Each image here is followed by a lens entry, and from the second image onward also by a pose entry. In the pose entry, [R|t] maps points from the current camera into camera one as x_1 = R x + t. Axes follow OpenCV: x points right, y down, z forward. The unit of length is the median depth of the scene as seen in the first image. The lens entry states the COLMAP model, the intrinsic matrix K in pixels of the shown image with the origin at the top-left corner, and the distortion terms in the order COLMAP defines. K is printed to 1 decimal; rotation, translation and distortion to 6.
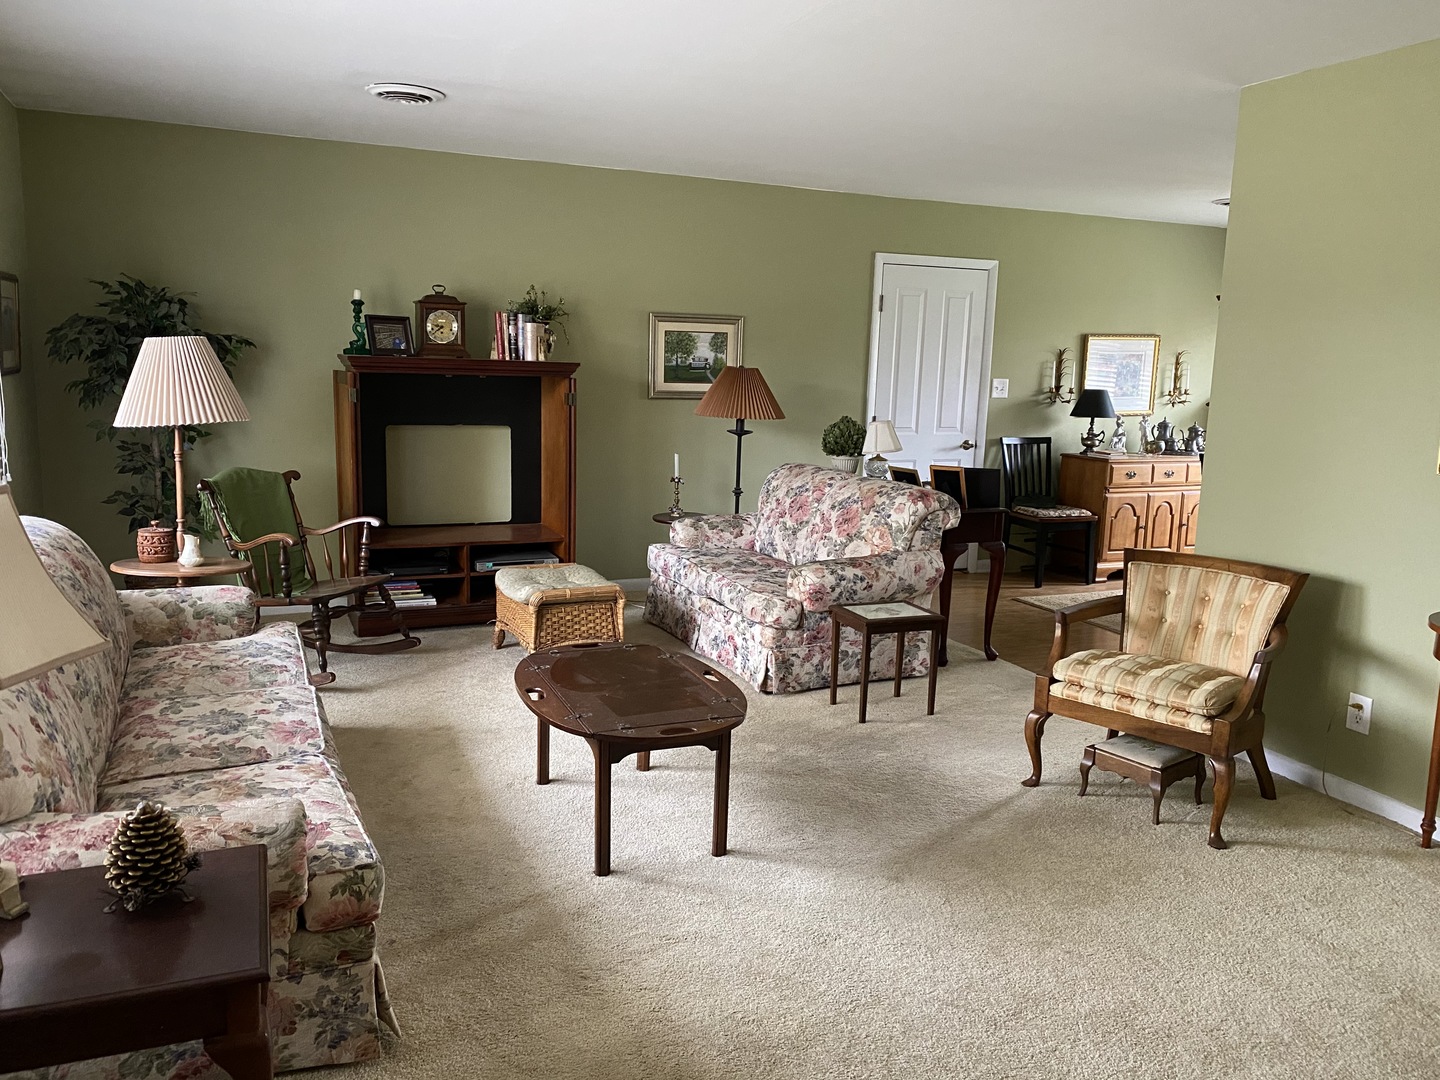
lens RADIAL K [[1132.5, 0, 699.8], [0, 1132.5, 534.8], [0, 0, 1]] dist [-0.000879, -0.006155]
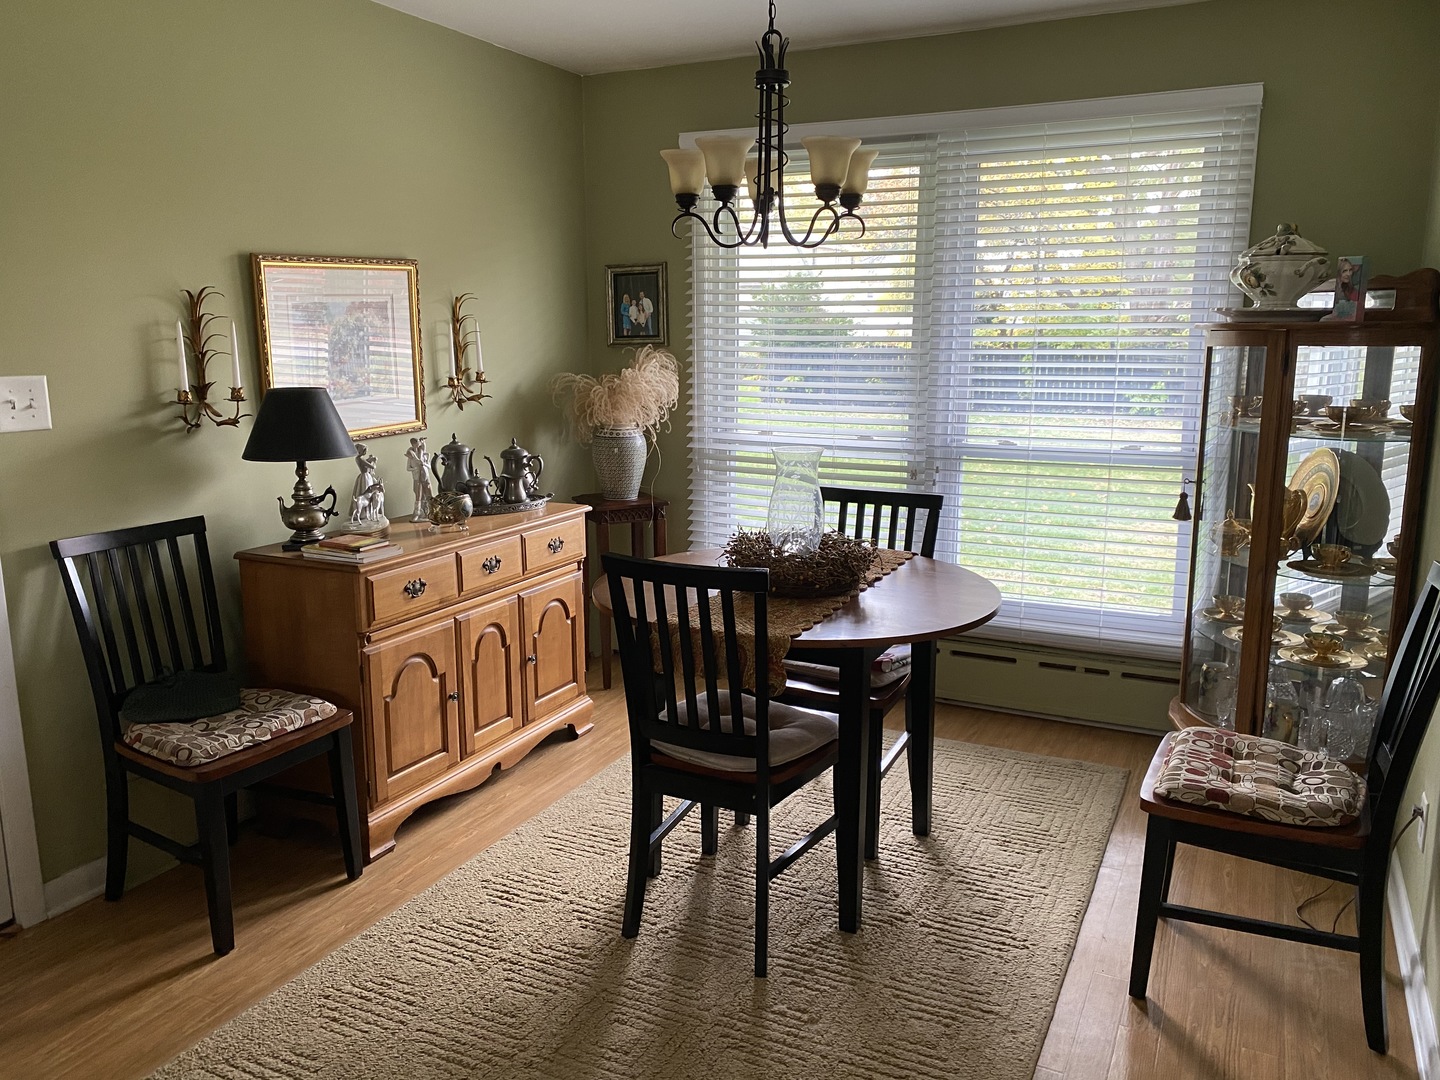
lens RADIAL K [[1132.5, 0, 699.8], [0, 1132.5, 534.8], [0, 0, 1]] dist [-0.000879, -0.006155]
pose [[0.781775, -0.147622, 0.605835, 0.206549], [0.134931, 0.988602, 0.066773, -0.082887], [-0.608787, 0.029545, 0.792784, 0.585307]]
